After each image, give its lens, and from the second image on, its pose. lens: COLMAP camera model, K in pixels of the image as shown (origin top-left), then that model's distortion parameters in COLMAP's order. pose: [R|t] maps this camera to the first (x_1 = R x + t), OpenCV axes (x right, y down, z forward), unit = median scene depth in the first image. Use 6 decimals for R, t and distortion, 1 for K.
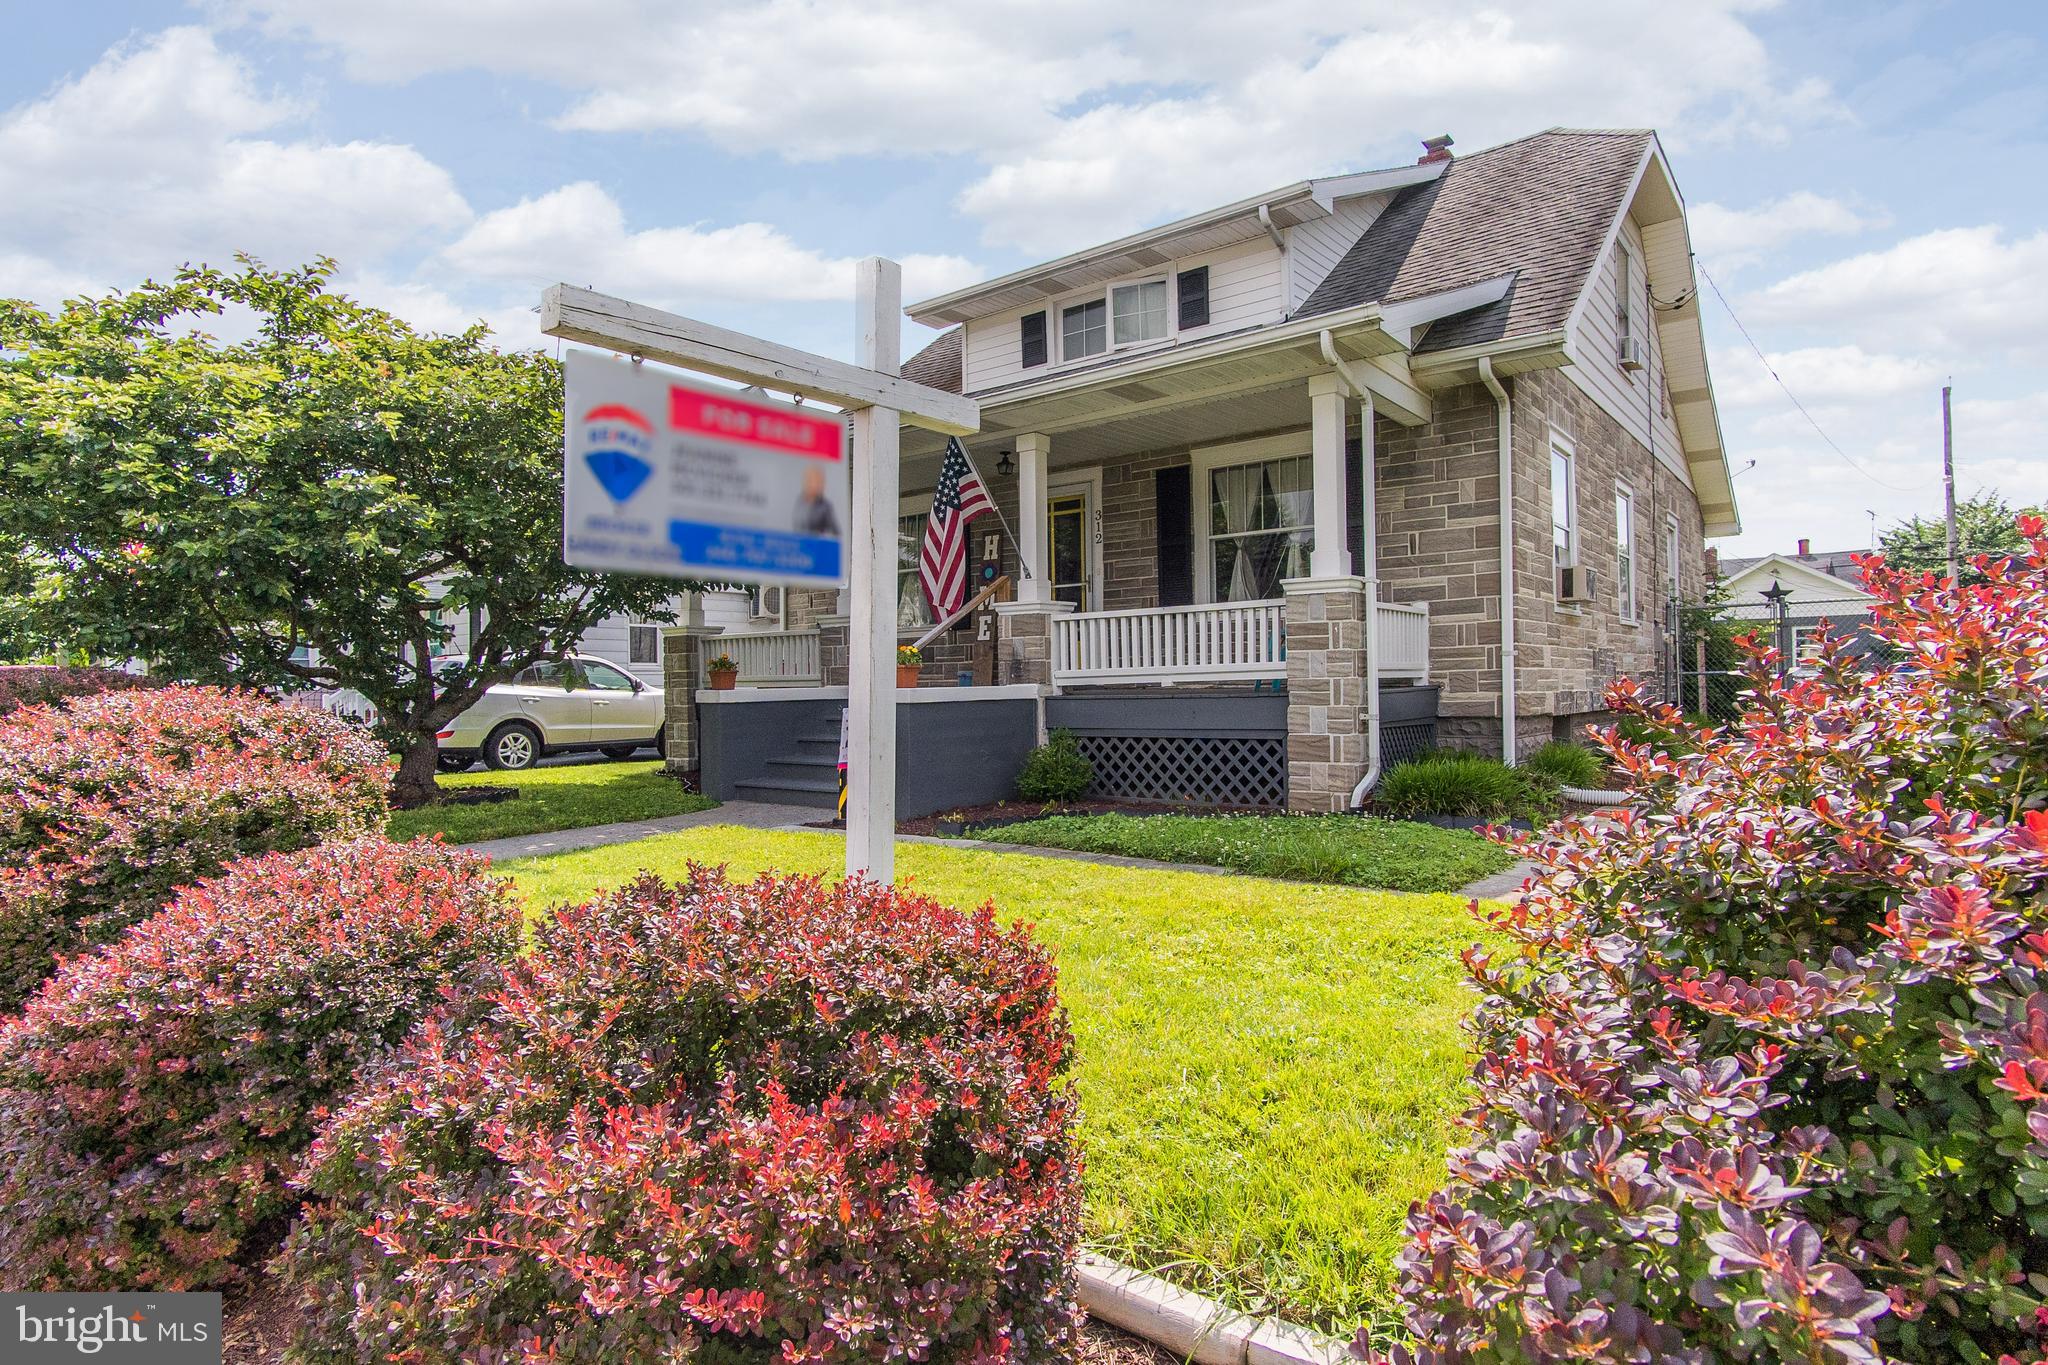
lens RADIAL K [[1084.4, 0, 1021.6], [0, 1084.4, 680.6], [0, 0, 1]] dist [0.000268, 0.000021]
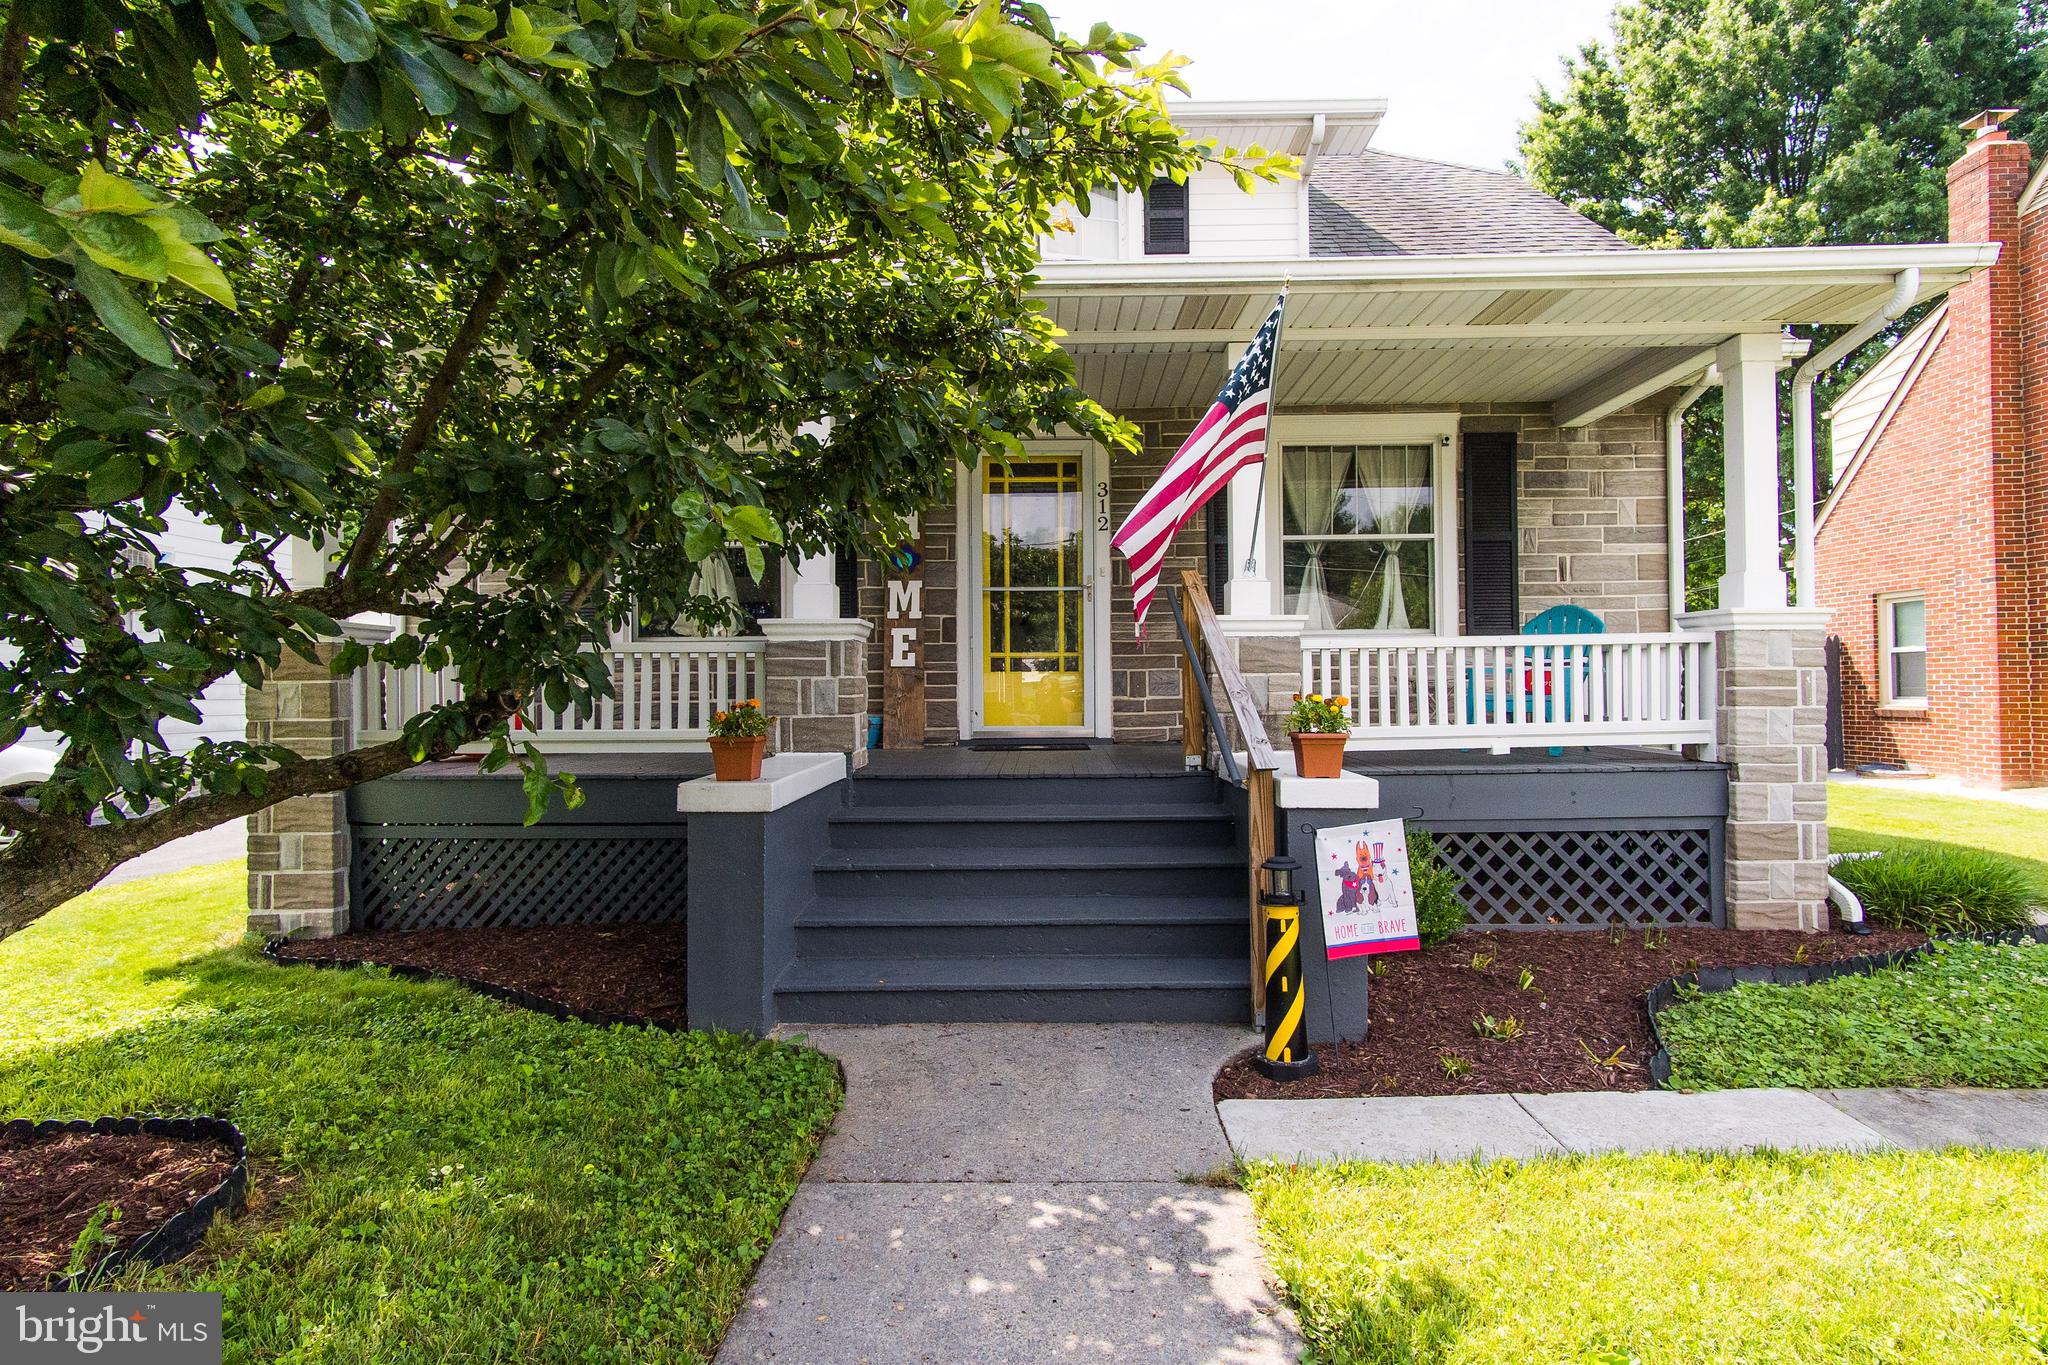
lens RADIAL K [[1084.4, 0, 1027.5], [0, 1084.4, 679.3], [0, 0, 1]] dist [0.000268, 0.000021]
pose [[0.790886, 0.011848, 0.611848, -0.508510], [-0.004594, 0.999899, -0.013425, -0.030543], [-0.611946, 0.007807, 0.790861, 0.641842]]
